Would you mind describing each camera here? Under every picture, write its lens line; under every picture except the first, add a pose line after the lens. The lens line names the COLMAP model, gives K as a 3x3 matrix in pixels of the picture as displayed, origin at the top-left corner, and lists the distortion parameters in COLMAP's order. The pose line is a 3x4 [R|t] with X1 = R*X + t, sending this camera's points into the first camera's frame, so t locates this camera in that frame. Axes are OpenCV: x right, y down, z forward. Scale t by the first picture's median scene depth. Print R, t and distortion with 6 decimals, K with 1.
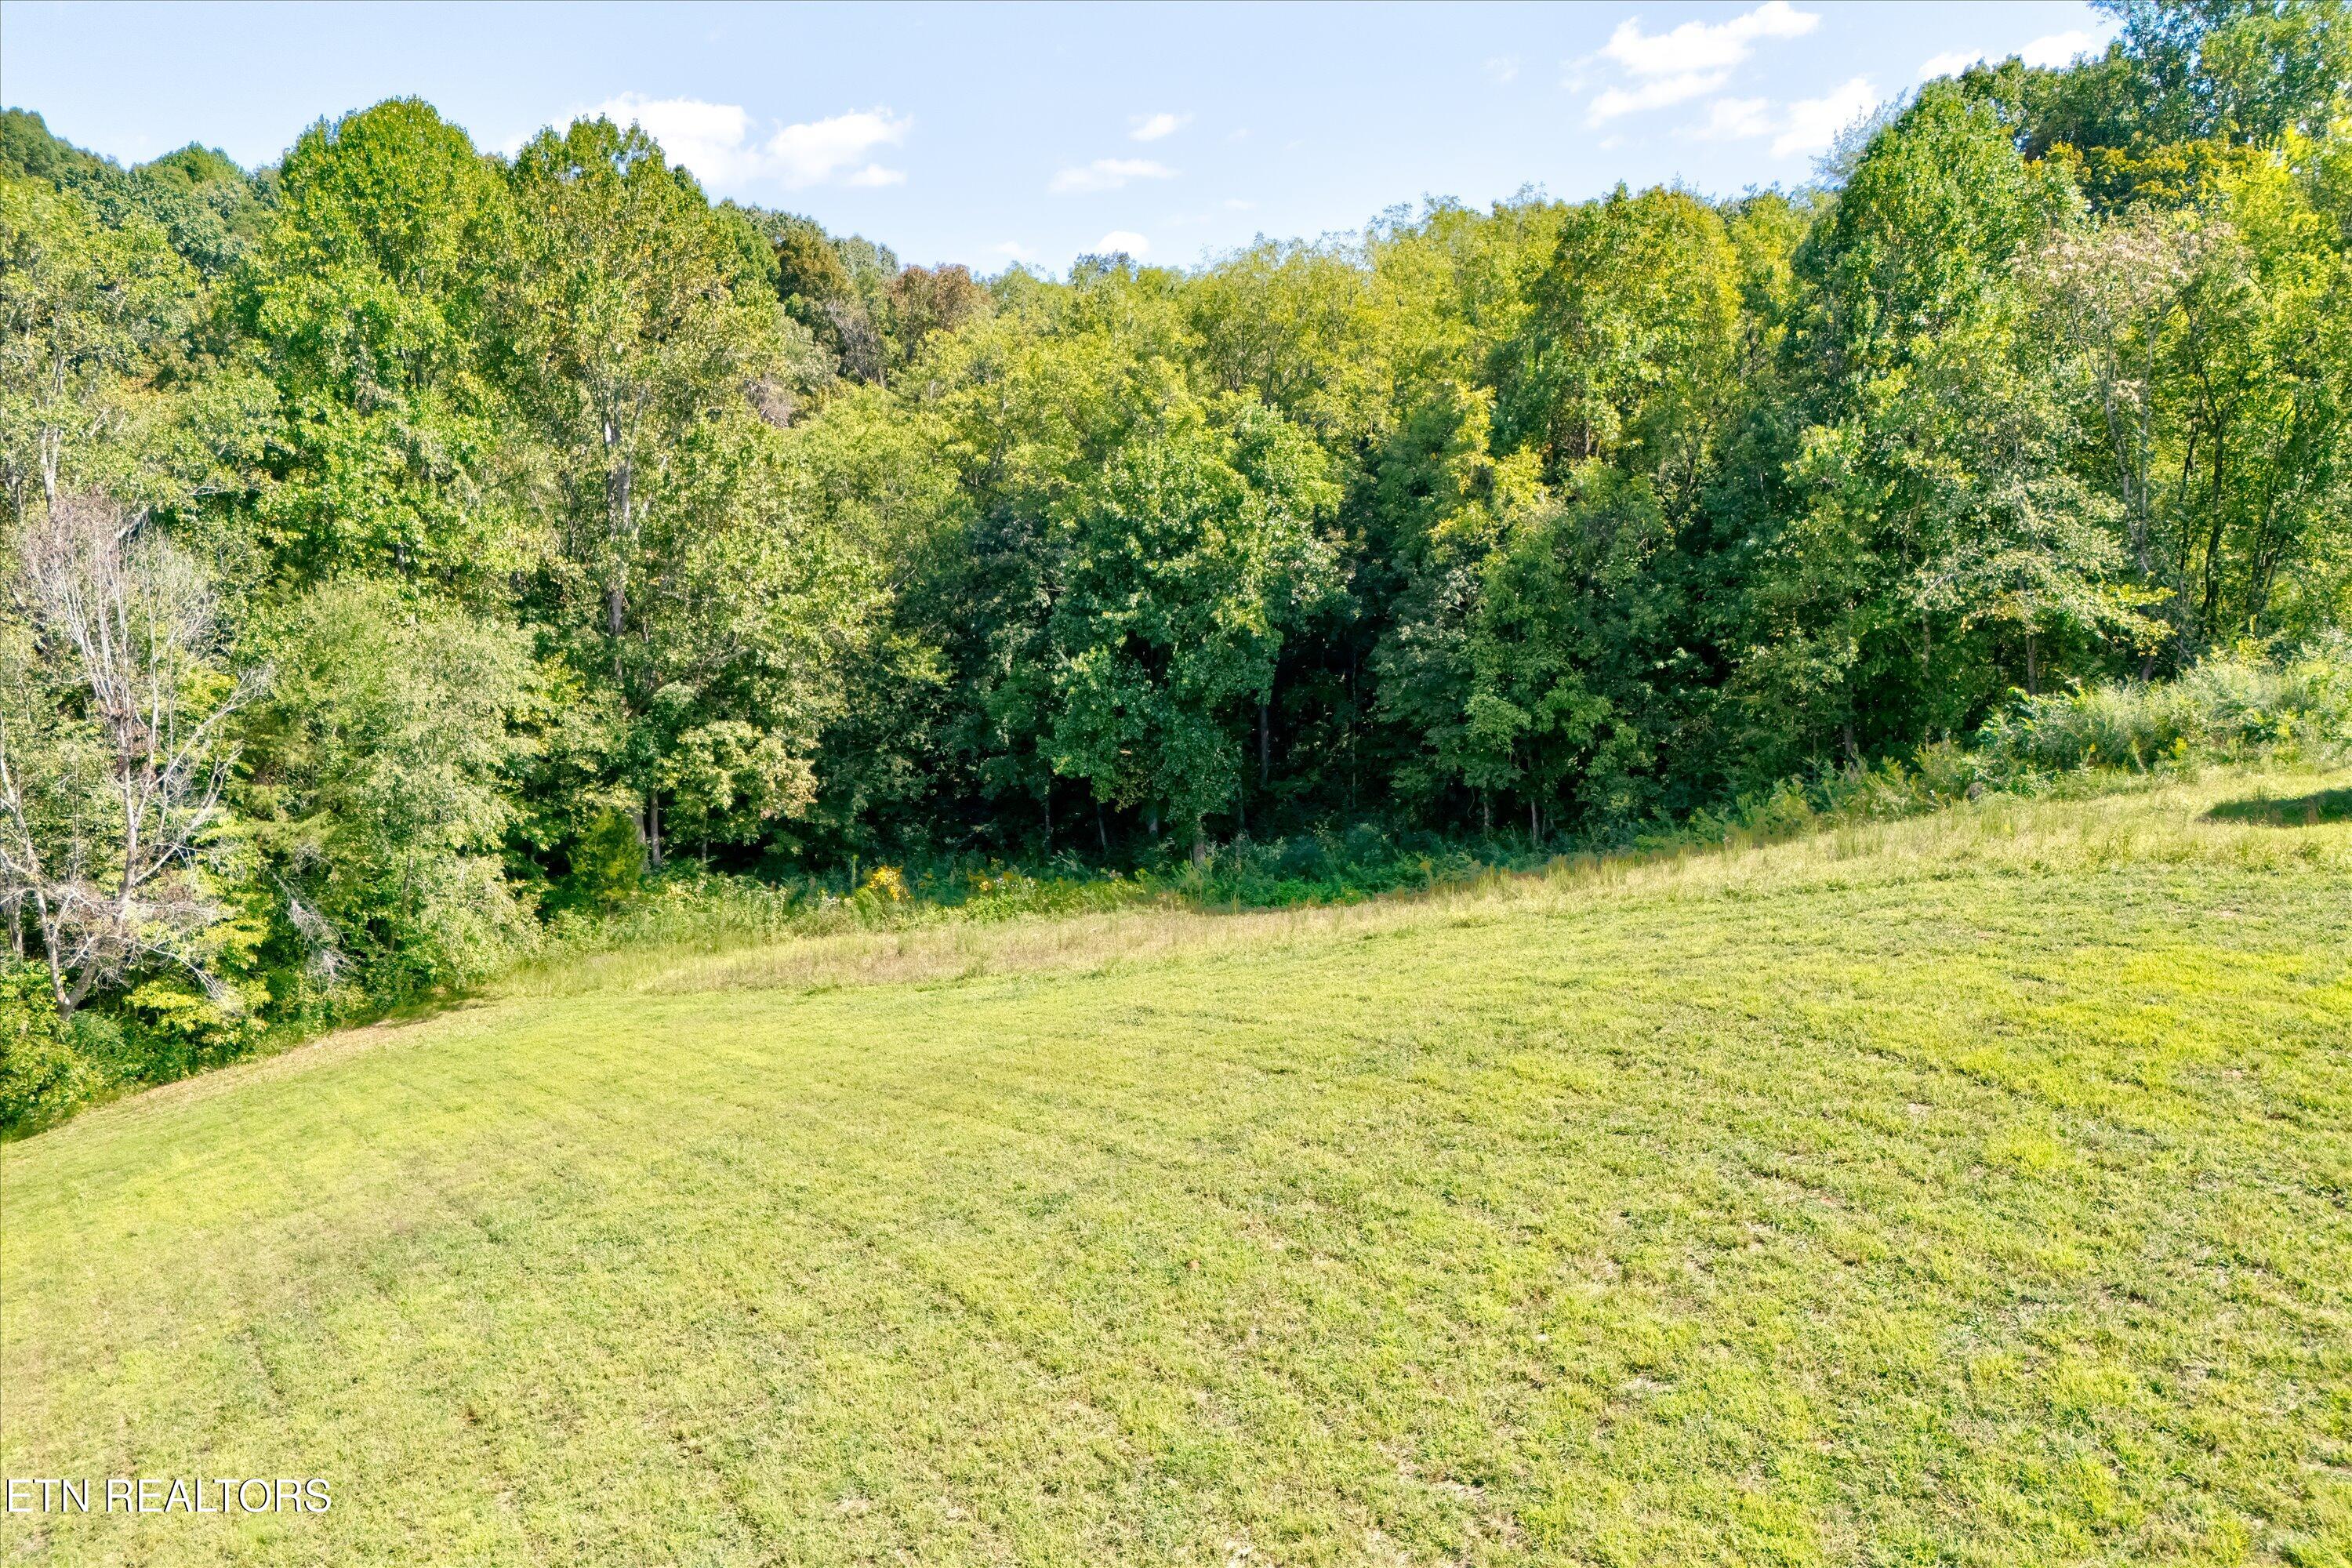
lens RADIAL K [[1721.3, 0, 1178.8], [0, 1721.3, 793.2], [0, 0, 1]] dist [0.027613, -0.024128]
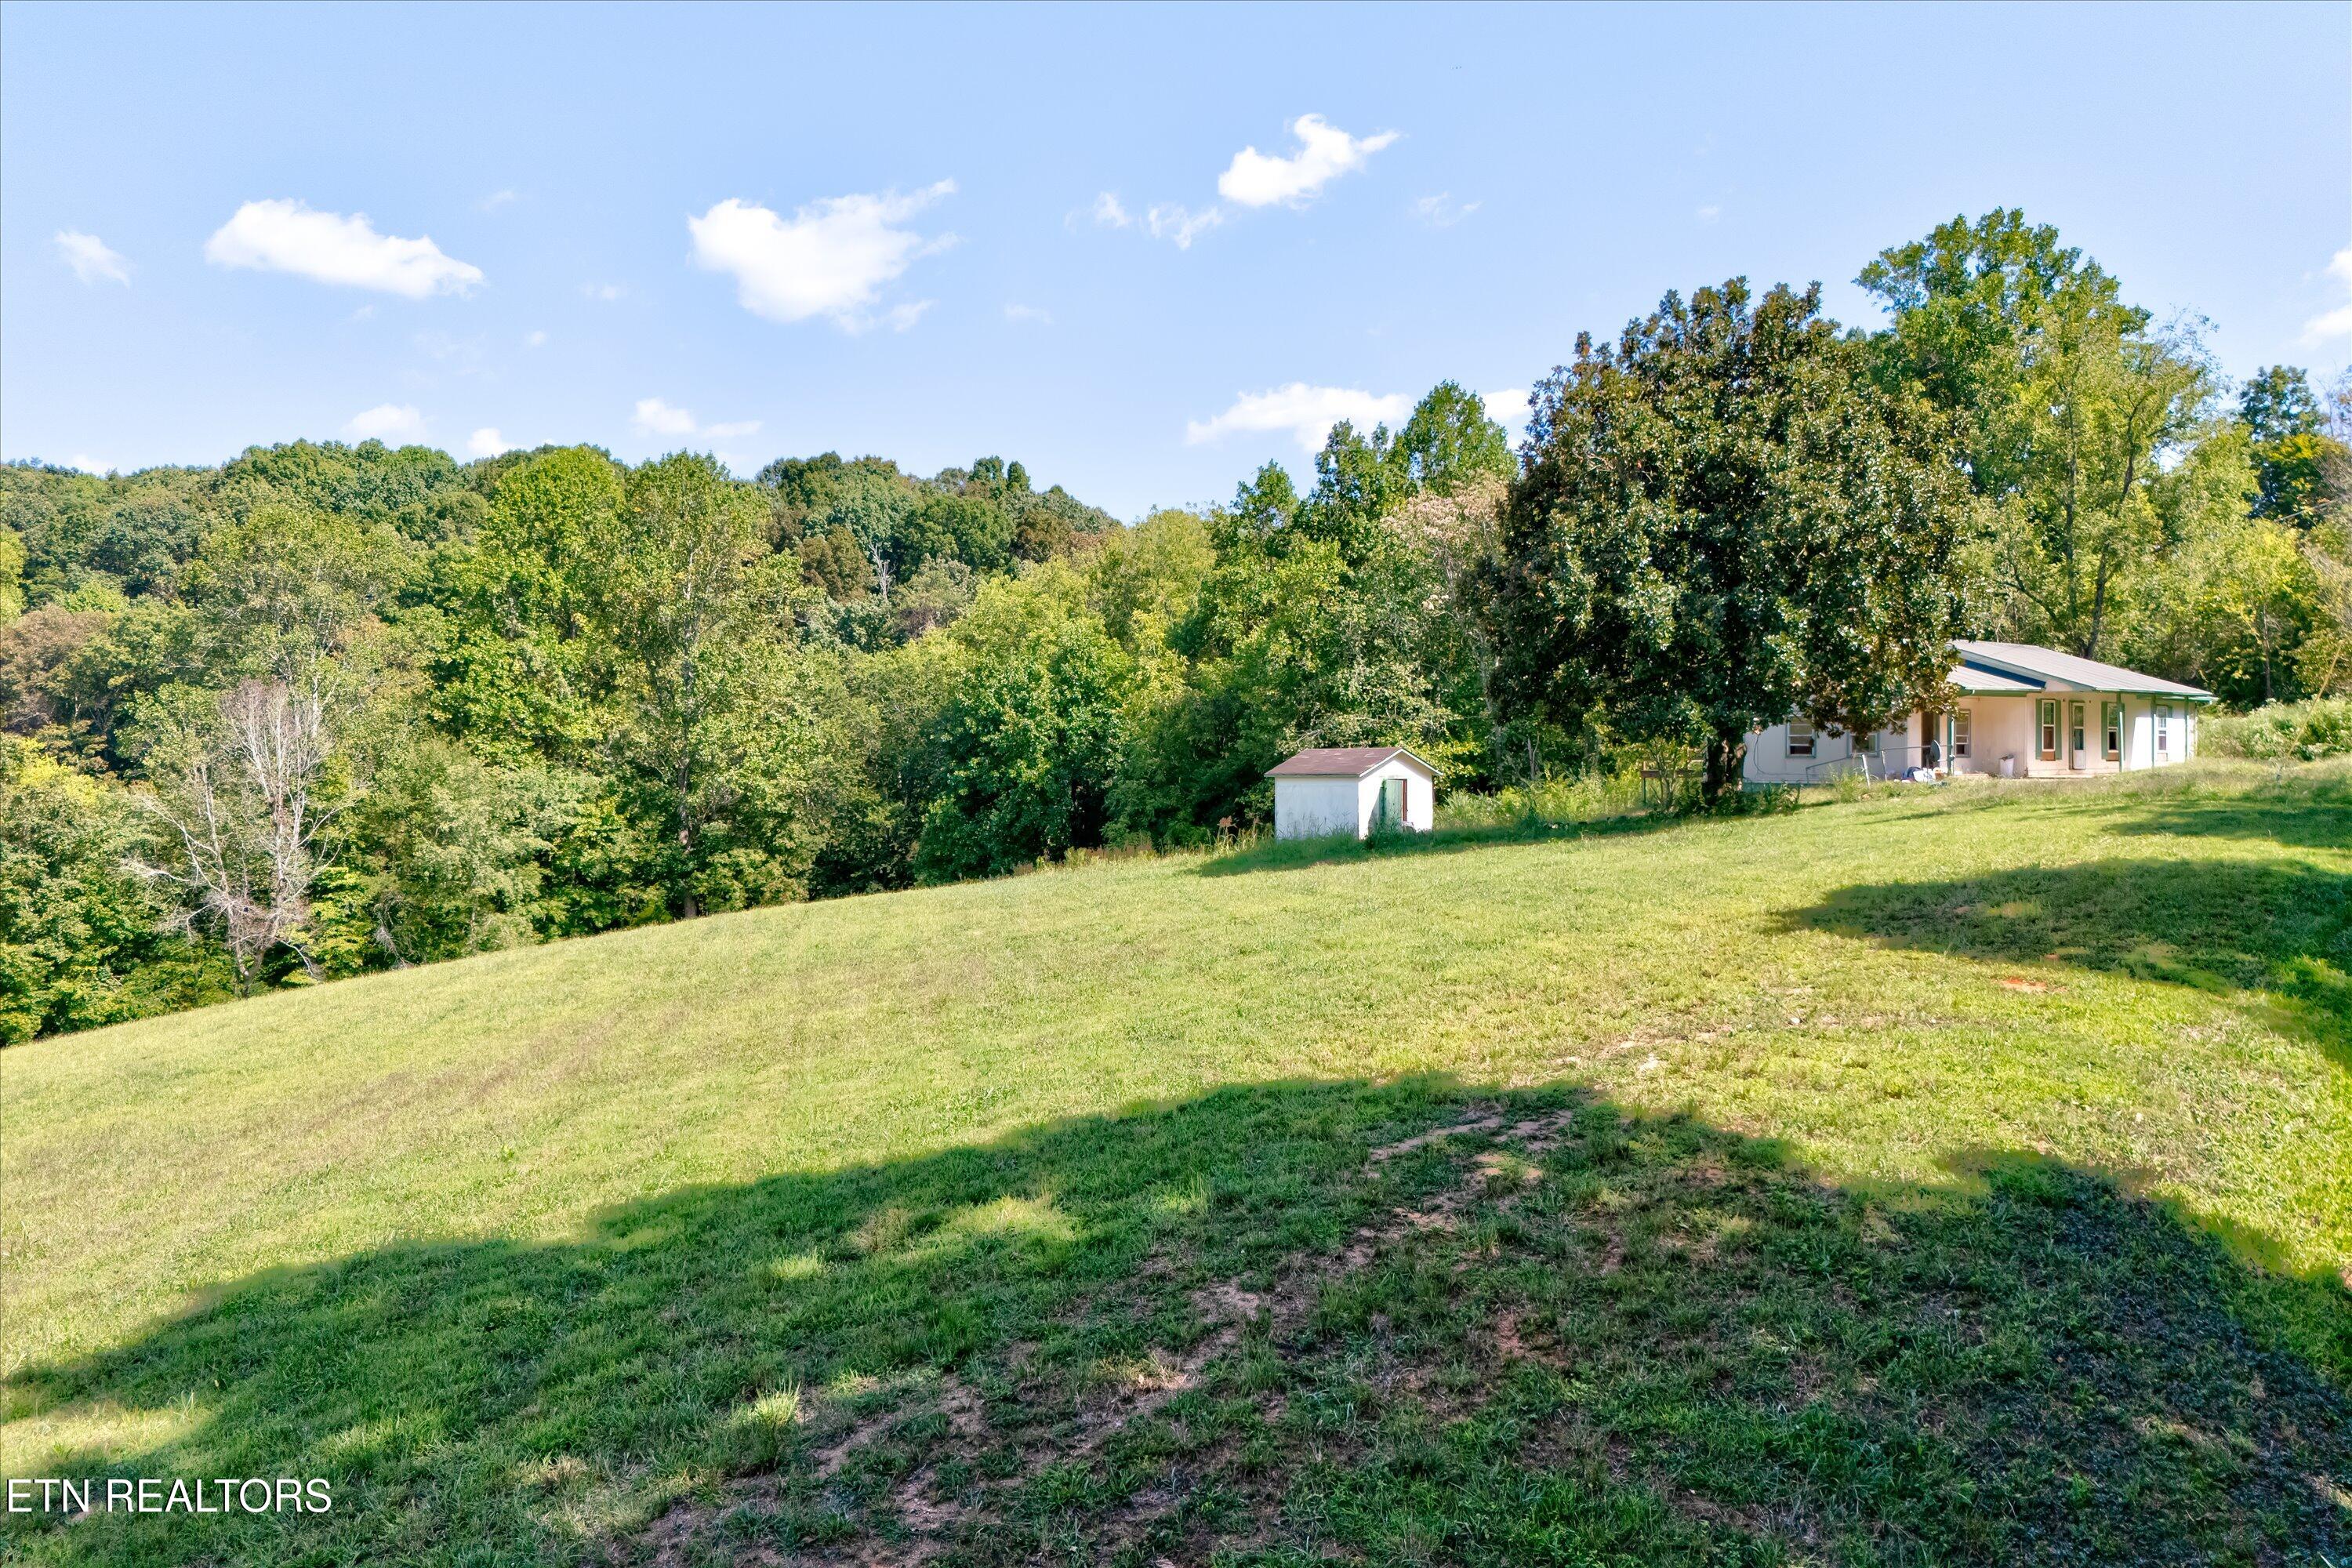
lens RADIAL K [[1721.3, 0, 1173.5], [0, 1721.3, 782.1], [0, 0, 1]] dist [0.027613, -0.024128]
pose [[0.957495, 0.011704, -0.288212, 0.535130], [-0.051740, 0.989940, -0.131690, 0.080197], [0.283771, 0.141004, 0.948468, -0.285319]]
